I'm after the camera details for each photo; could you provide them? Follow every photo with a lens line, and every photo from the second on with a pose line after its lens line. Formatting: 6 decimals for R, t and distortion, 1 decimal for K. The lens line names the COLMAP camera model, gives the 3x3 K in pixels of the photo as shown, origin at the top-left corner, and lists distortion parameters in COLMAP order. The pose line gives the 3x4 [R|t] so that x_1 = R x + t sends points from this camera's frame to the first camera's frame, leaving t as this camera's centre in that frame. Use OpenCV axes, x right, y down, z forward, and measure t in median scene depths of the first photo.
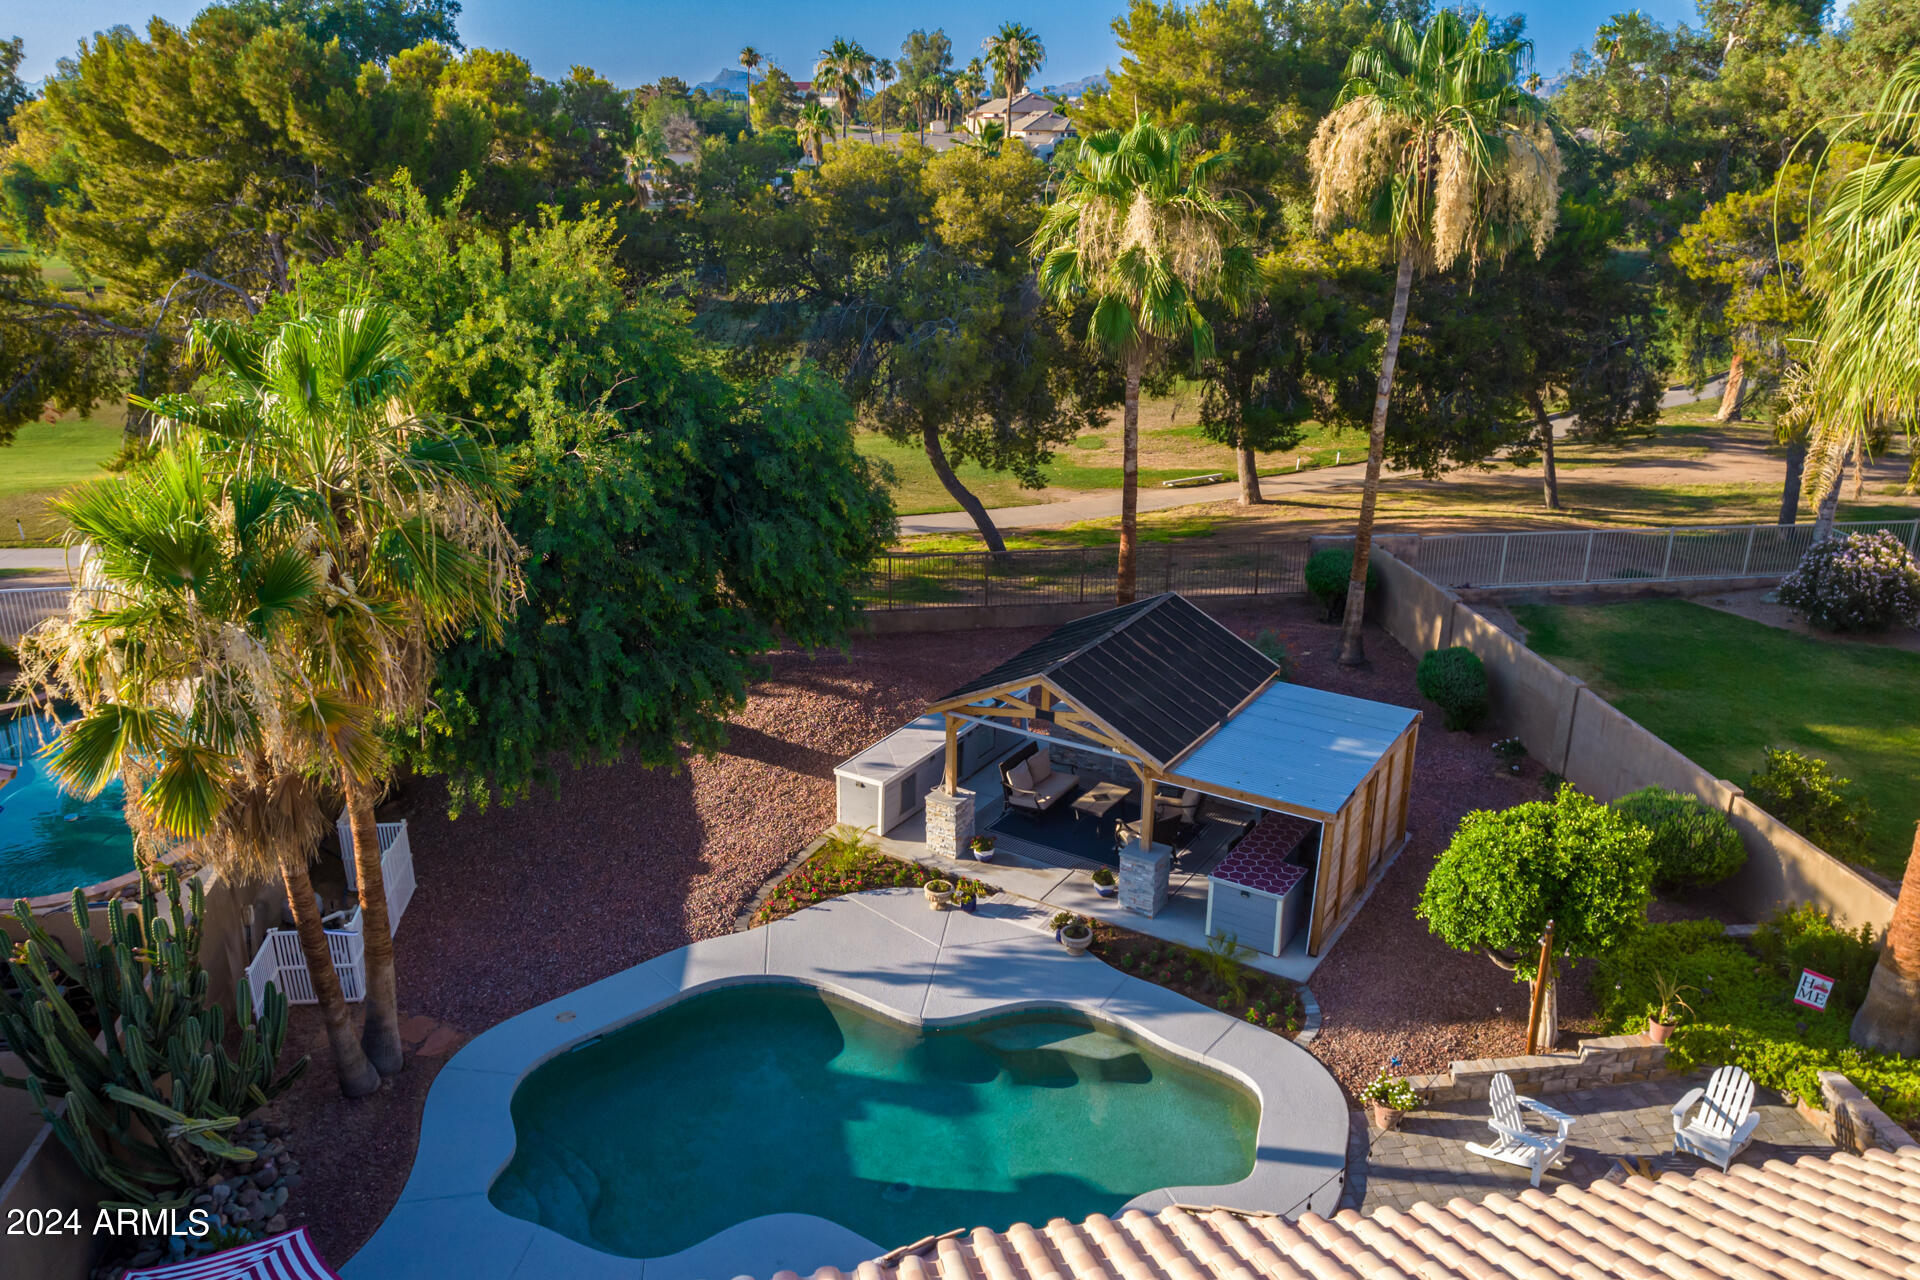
lens RADIAL K [[1467.6, 0, 960.0], [0, 1467.6, 640.0], [0, 0, 1]] dist [-0.053507, 0.017351]
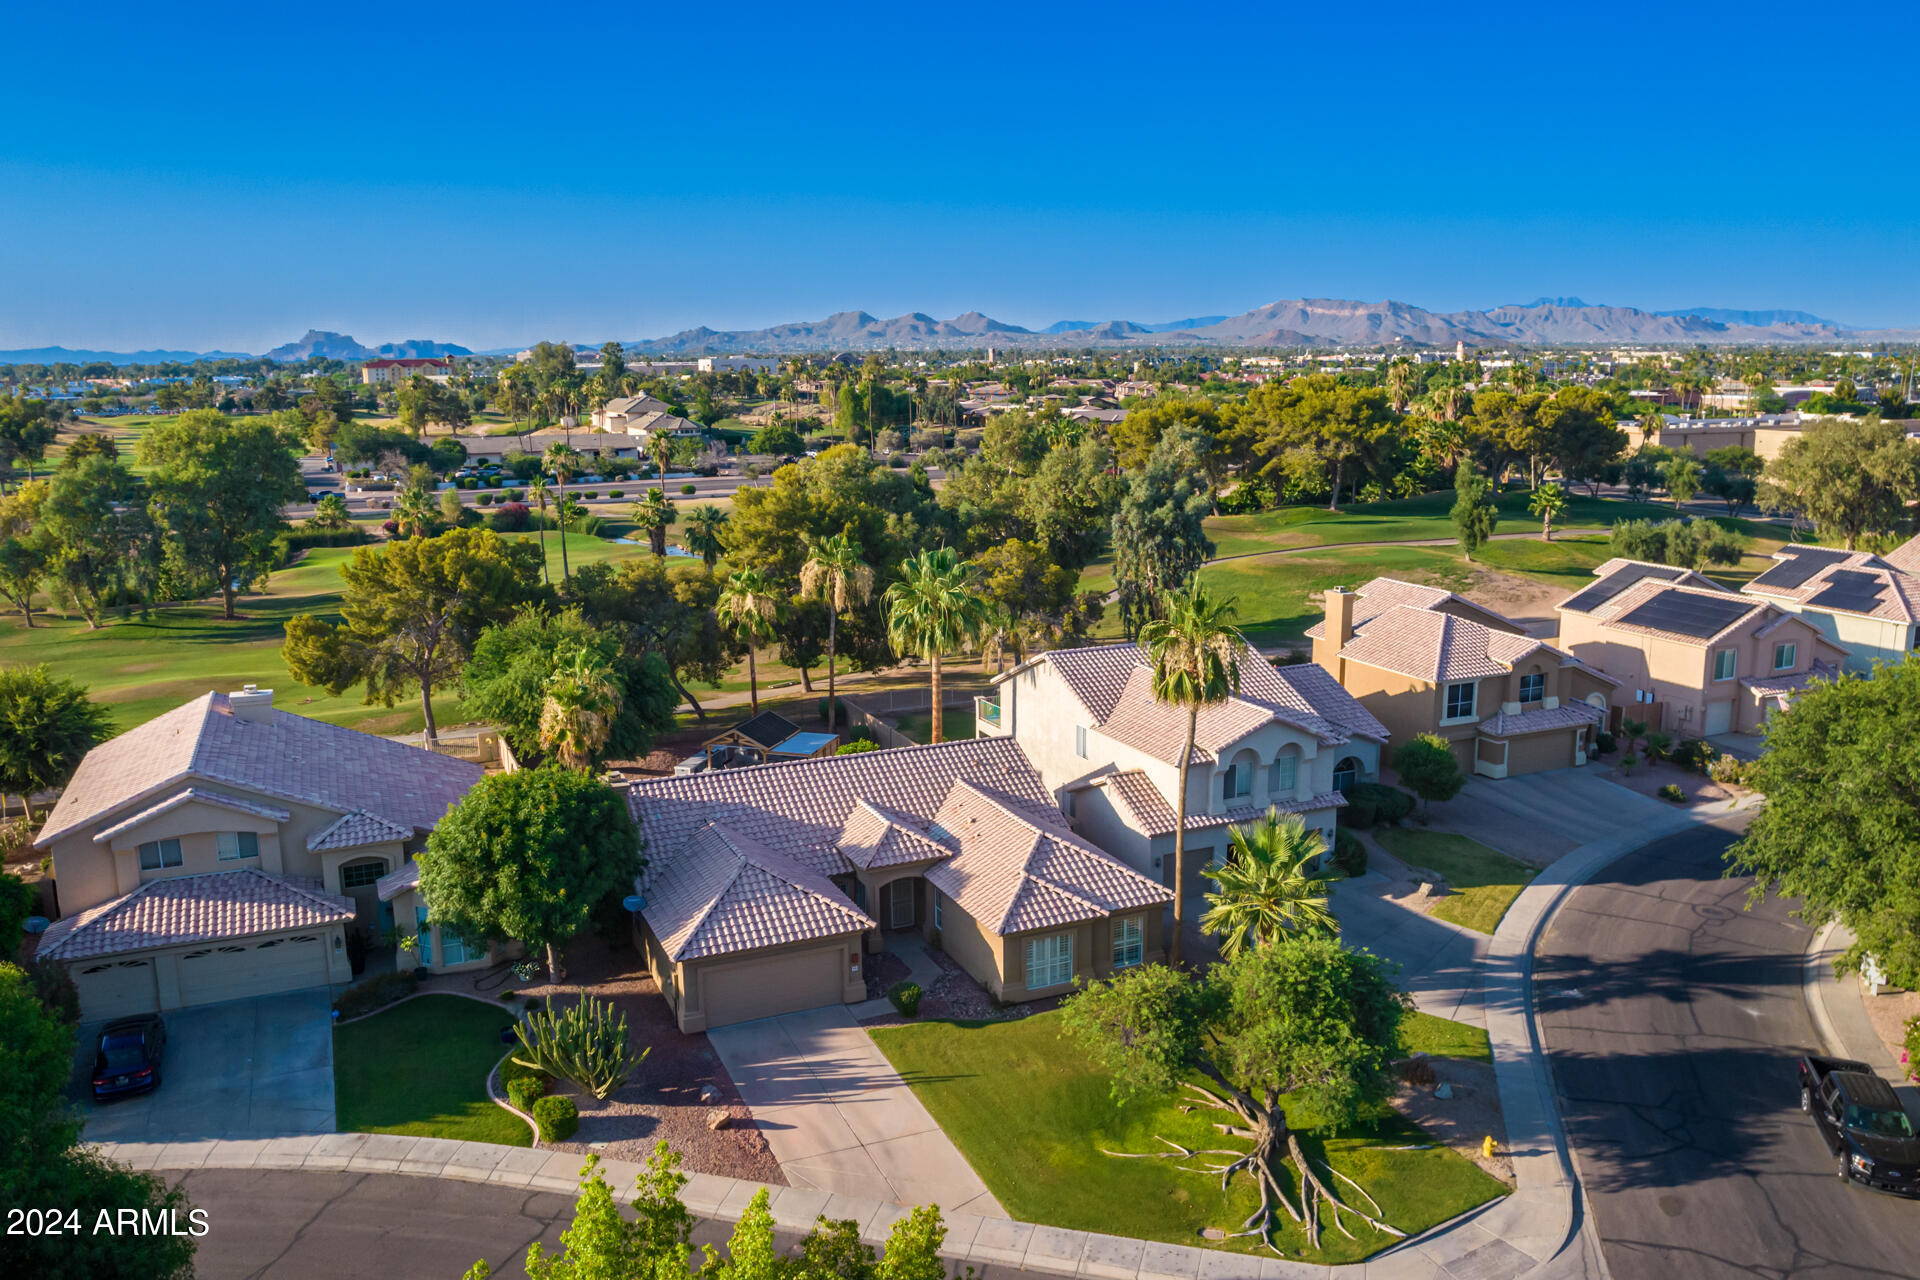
lens RADIAL K [[1467.6, 0, 960.0], [0, 1467.6, 640.0], [0, 0, 1]] dist [-0.053507, 0.017351]
pose [[0.964790, -0.065064, 0.254846, -0.233878], [0.104302, 0.984122, -0.143611, 0.283403], [-0.241455, 0.165136, 0.956258, -1.977853]]
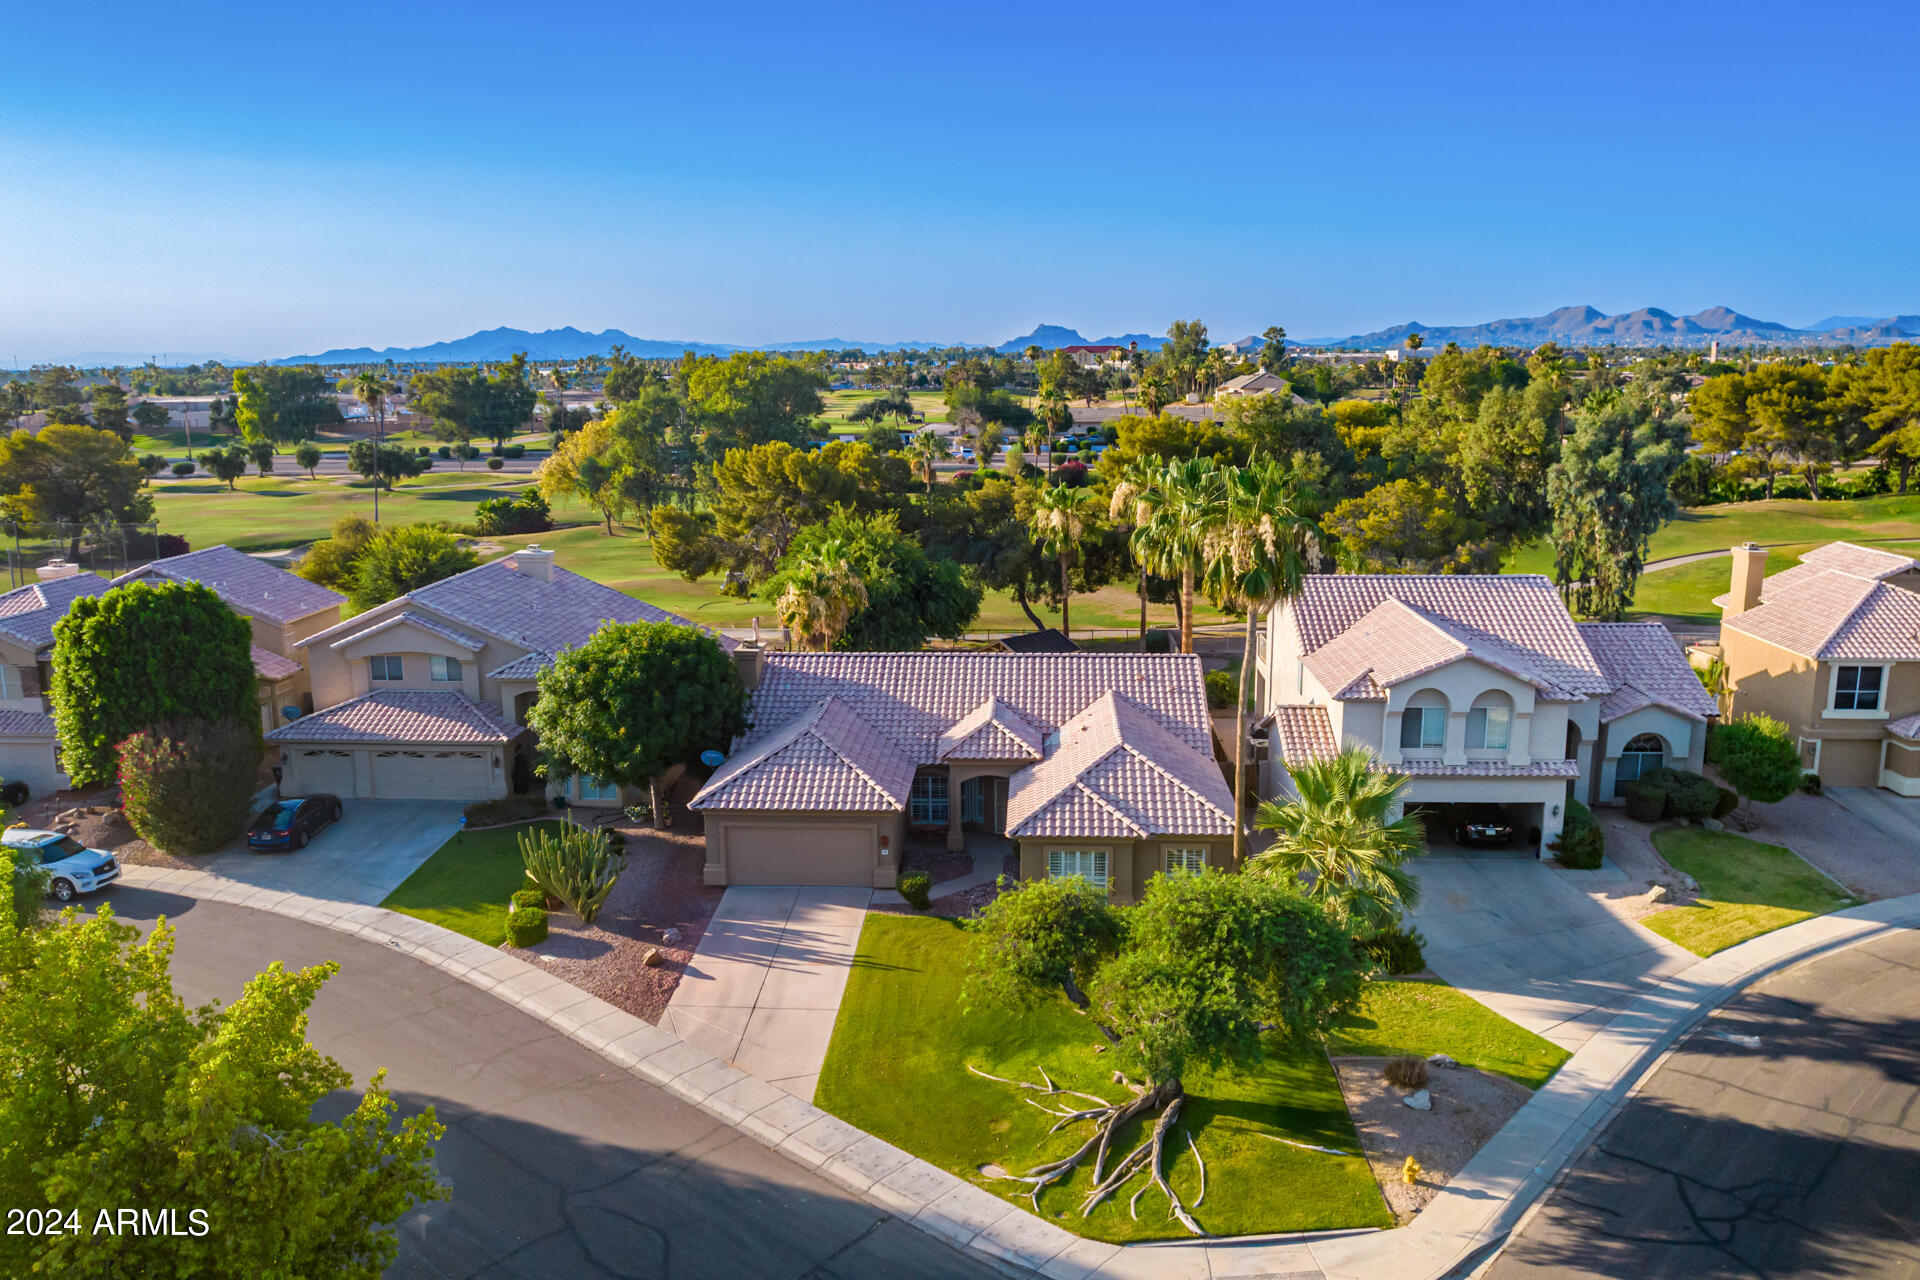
lens RADIAL K [[1462.8, 0, 960.0], [0, 1462.8, 640.0], [0, 0, 1]] dist [-0.048367, 0.006402]
pose [[0.978898, 0.025904, -0.202701, 0.501143], [-0.057559, 0.986723, -0.151870, 0.418892], [0.196075, 0.160332, 0.967392, -1.838791]]
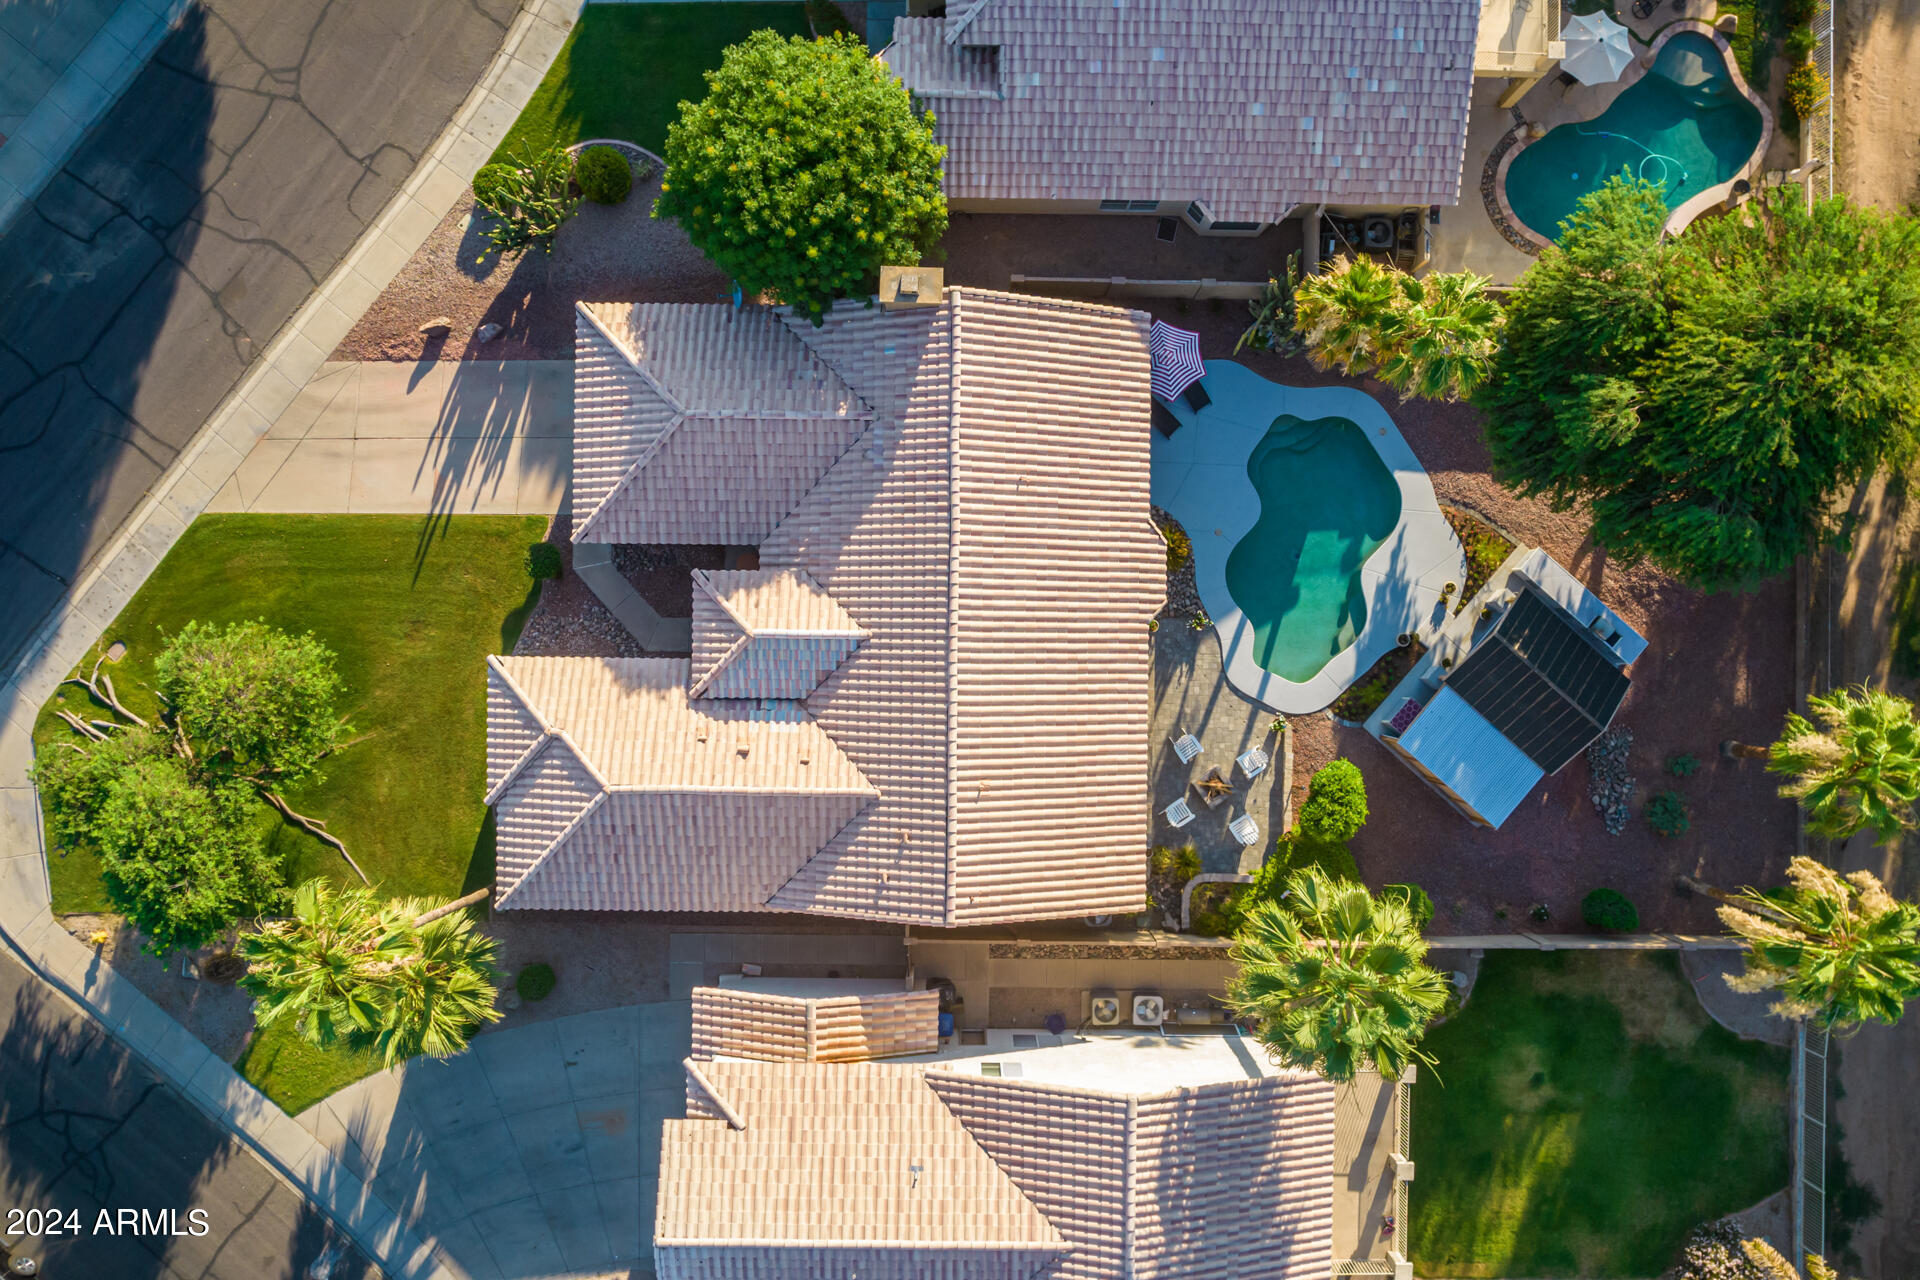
lens RADIAL K [[1467.6, 0, 960.0], [0, 1467.6, 640.0], [0, 0, 1]] dist [-0.053507, 0.017351]
pose [[-0.160965, 0.986835, -0.015725, 0.159919], [-0.341765, -0.040785, 0.938900, -1.224176], [0.925898, 0.156505, 0.343831, -0.323266]]
